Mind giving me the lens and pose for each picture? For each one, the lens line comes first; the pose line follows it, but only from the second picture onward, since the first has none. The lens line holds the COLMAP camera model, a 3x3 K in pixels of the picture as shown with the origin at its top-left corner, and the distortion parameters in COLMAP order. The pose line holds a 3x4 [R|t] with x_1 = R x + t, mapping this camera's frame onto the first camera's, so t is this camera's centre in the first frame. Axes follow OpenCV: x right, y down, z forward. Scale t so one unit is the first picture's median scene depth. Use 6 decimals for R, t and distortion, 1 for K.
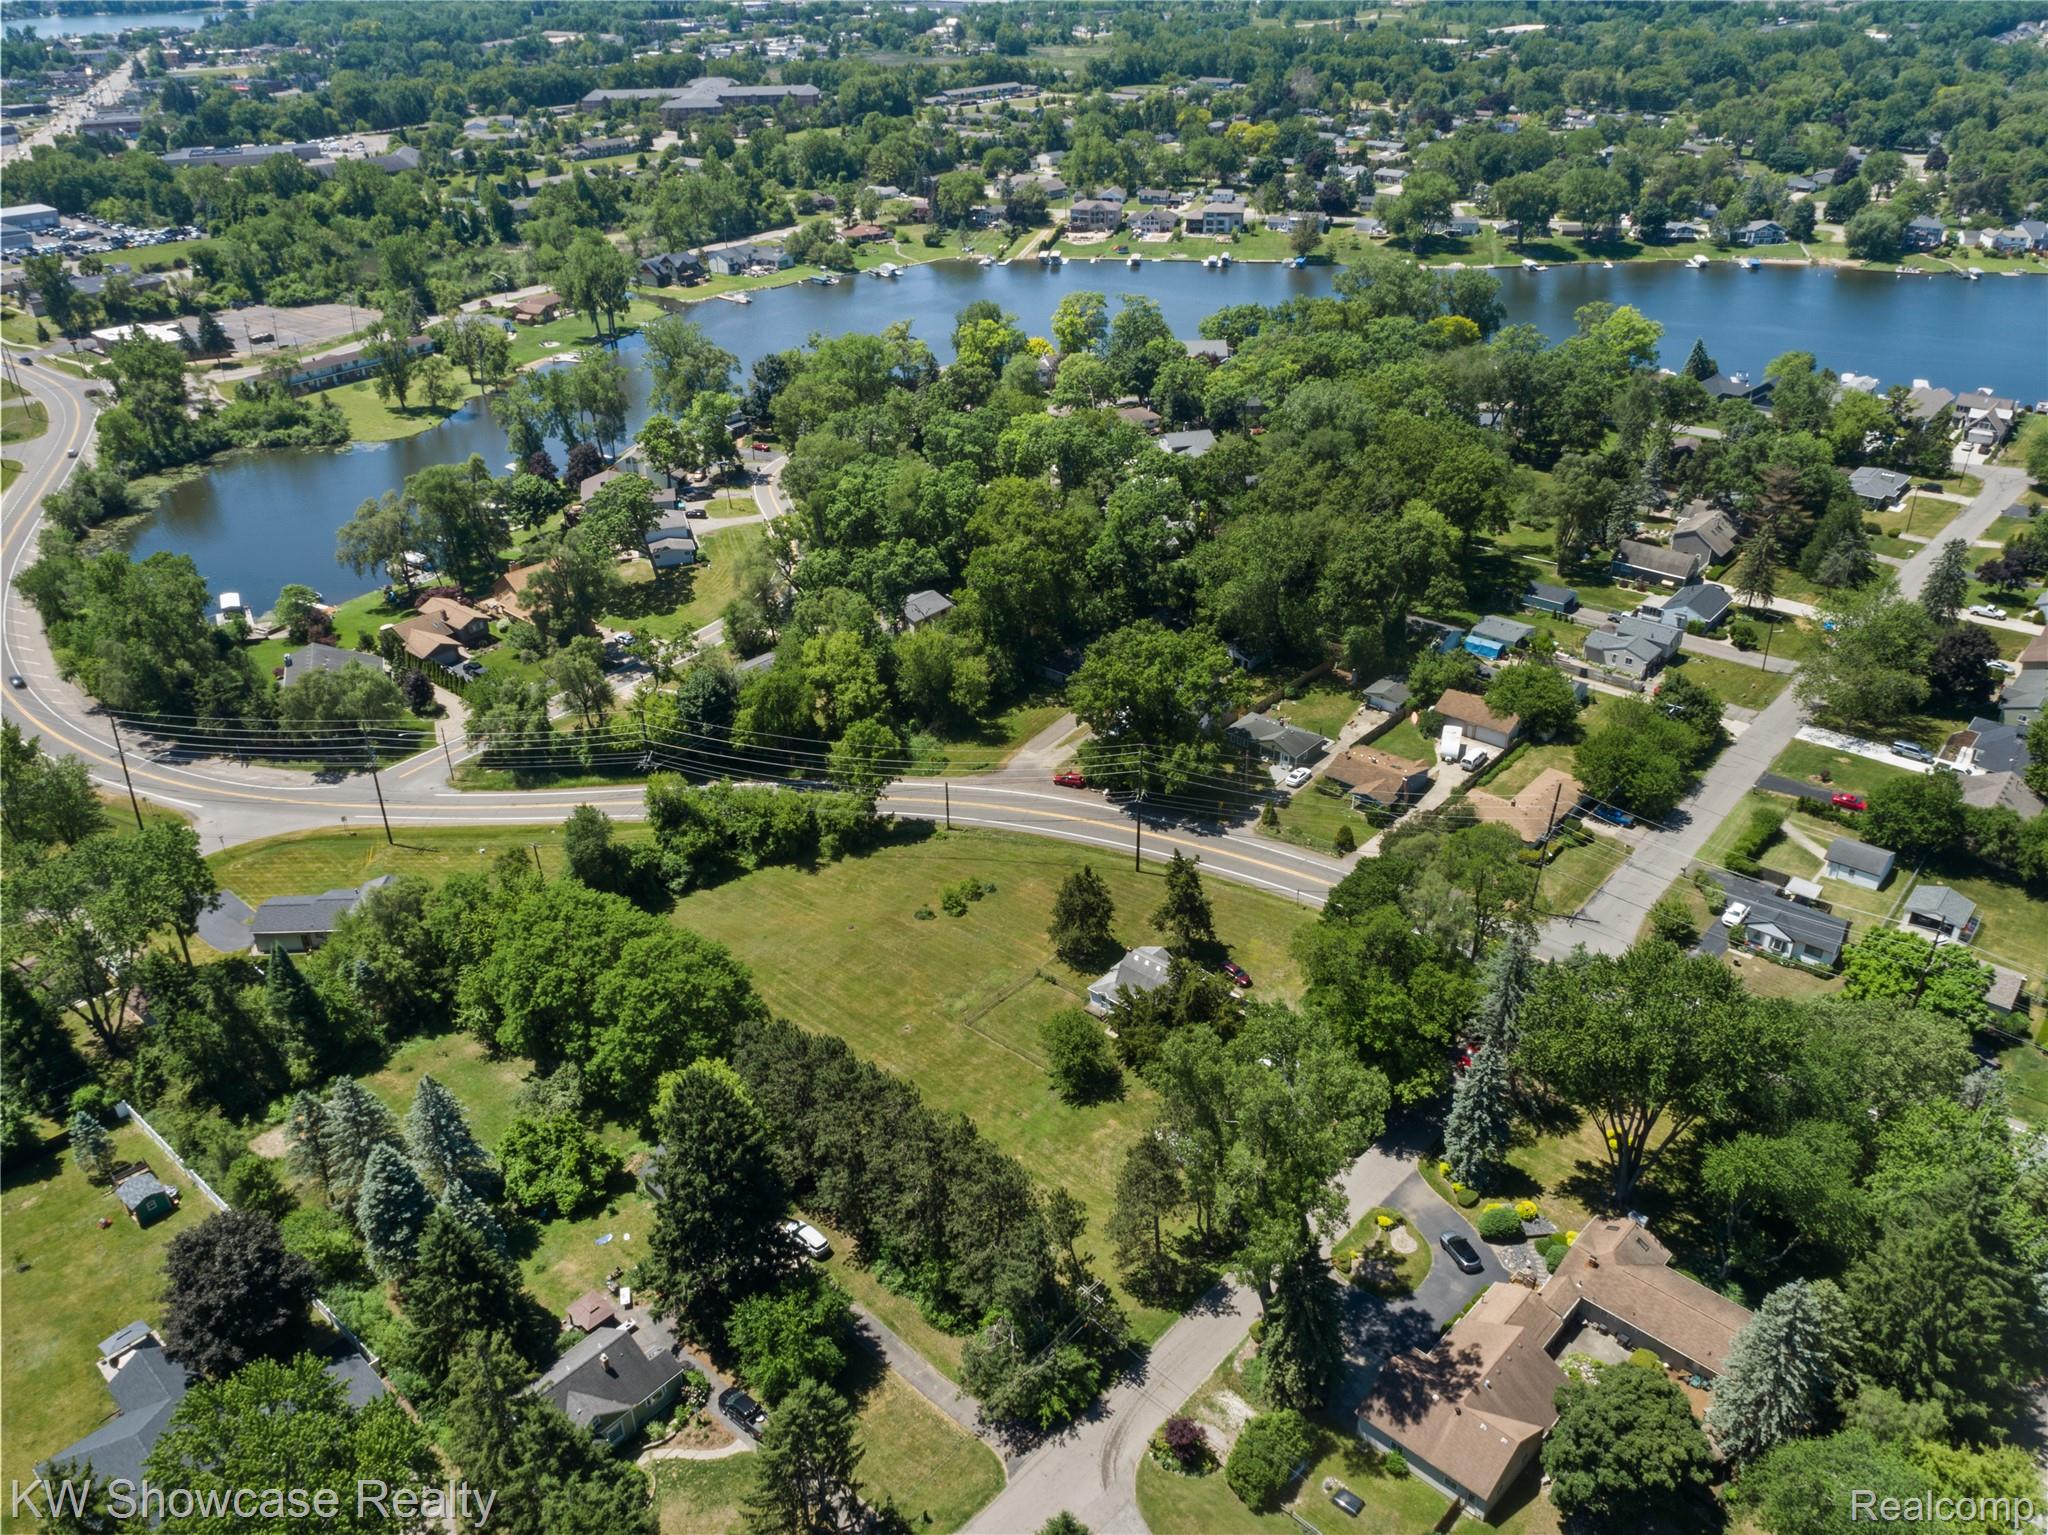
lens RADIAL K [[1558.6, 0, 1026.1], [0, 1558.6, 765.4], [0, 0, 1]] dist [-0.028594, 0.025364]
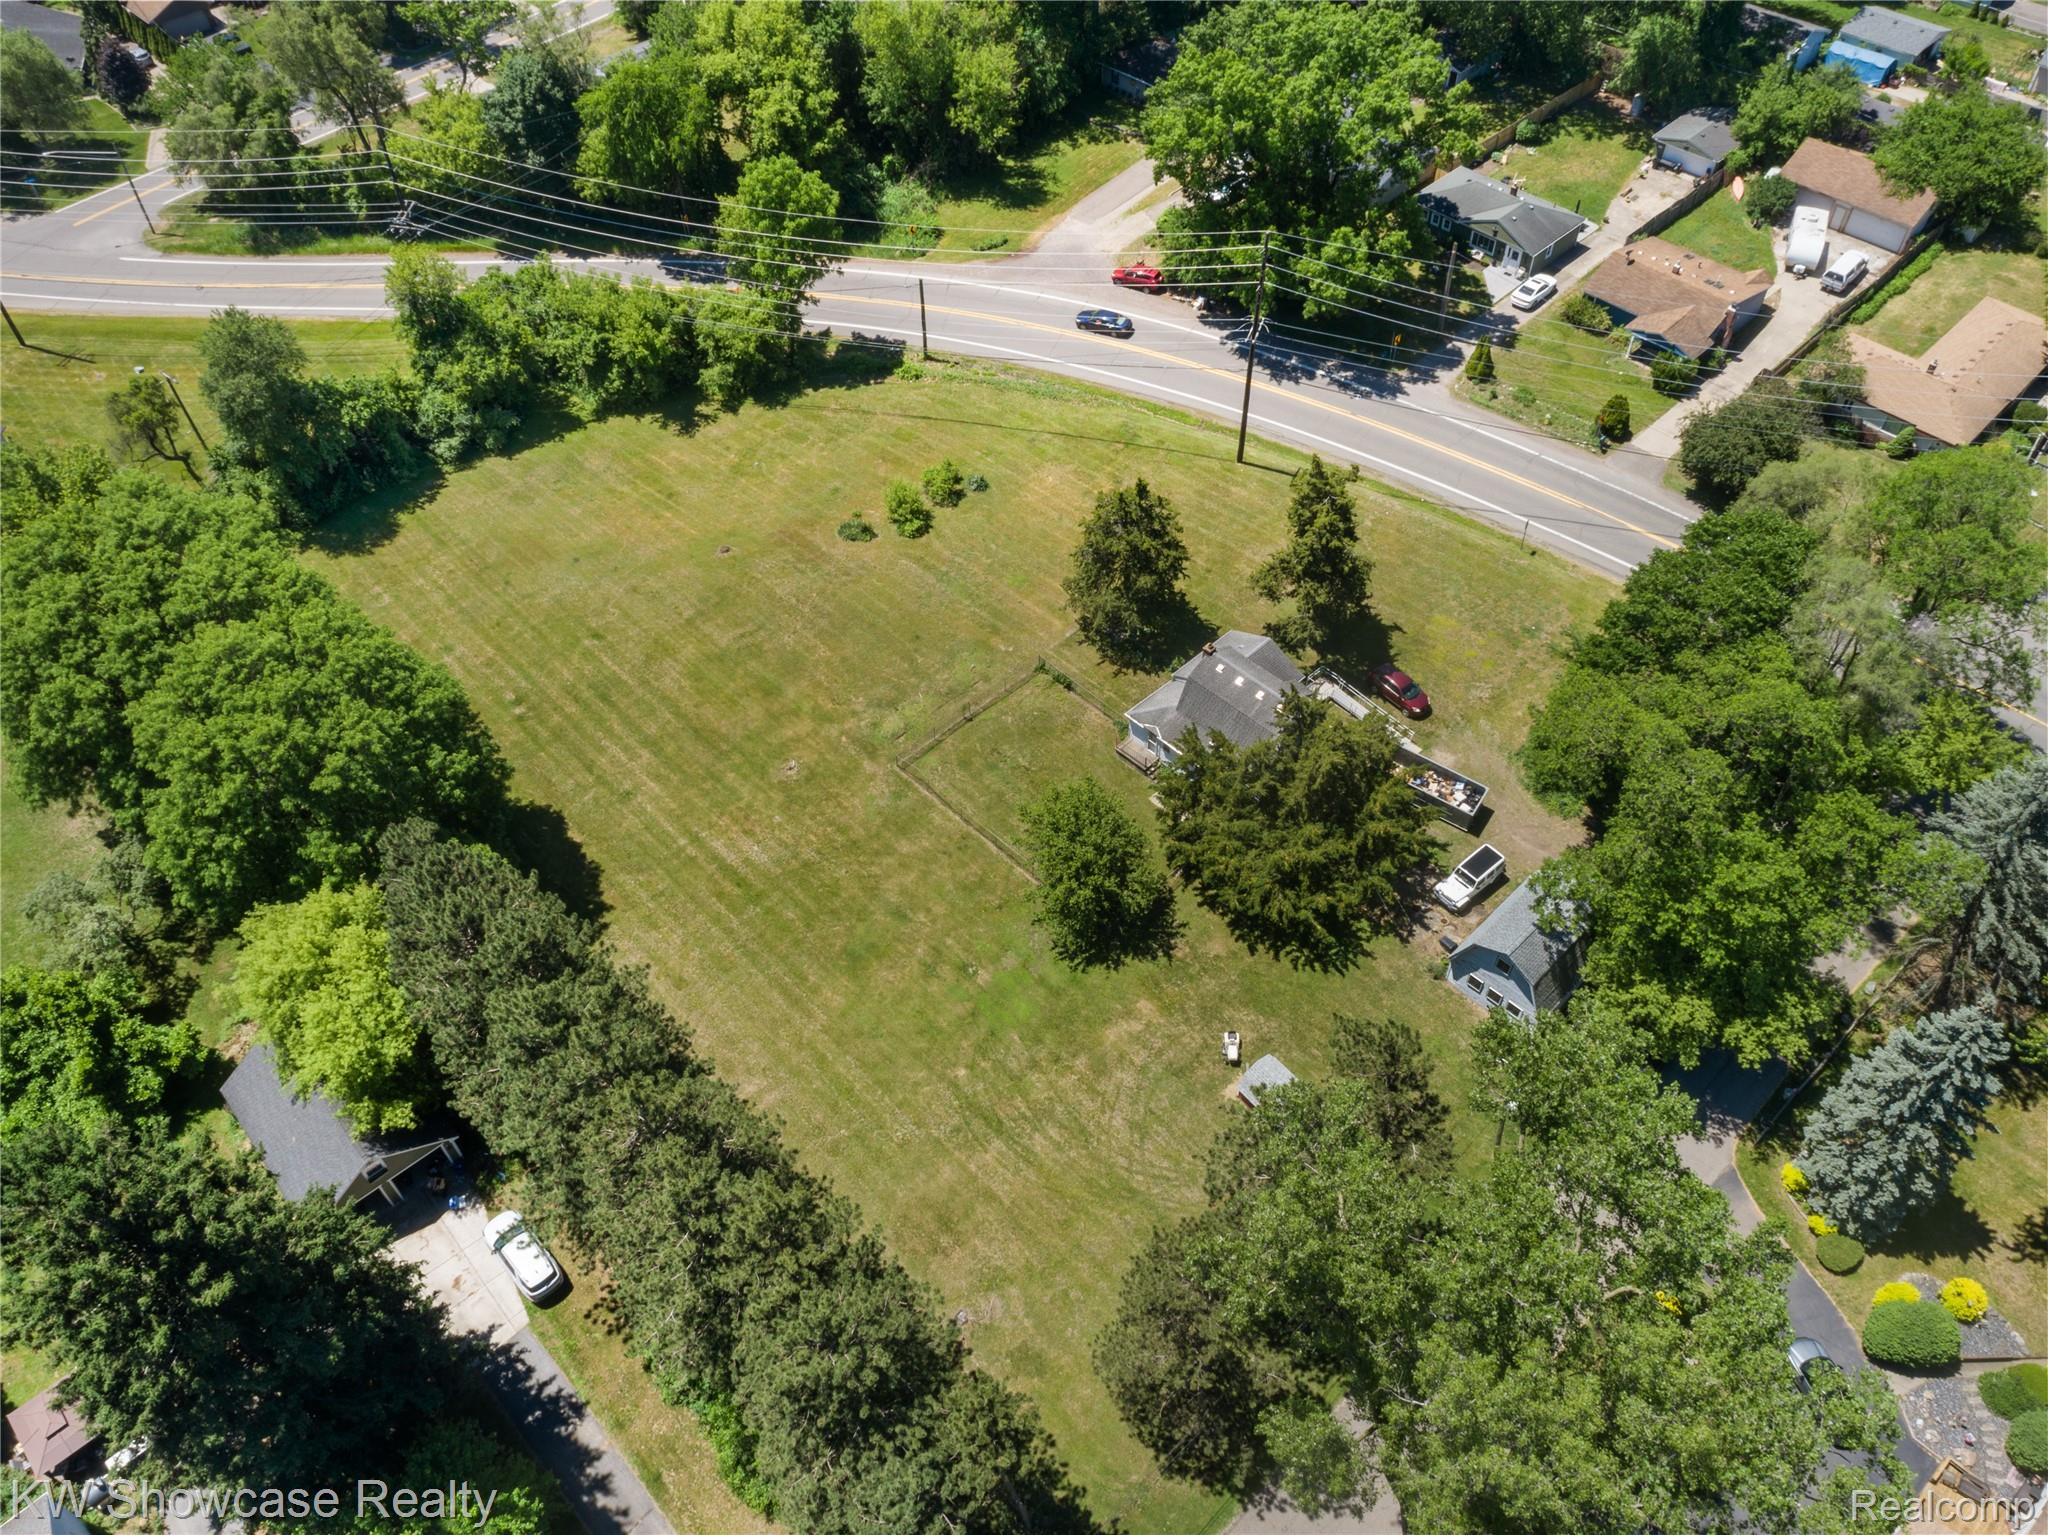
lens RADIAL K [[1558.6, 0, 1018.0], [0, 1558.6, 764.9], [0, 0, 1]] dist [-0.028594, 0.025364]
pose [[0.996473, 0.061985, -0.056572, 0.028326], [-0.038532, 0.936806, 0.347720, -0.021758], [0.074550, -0.344314, 0.935890, 0.404357]]
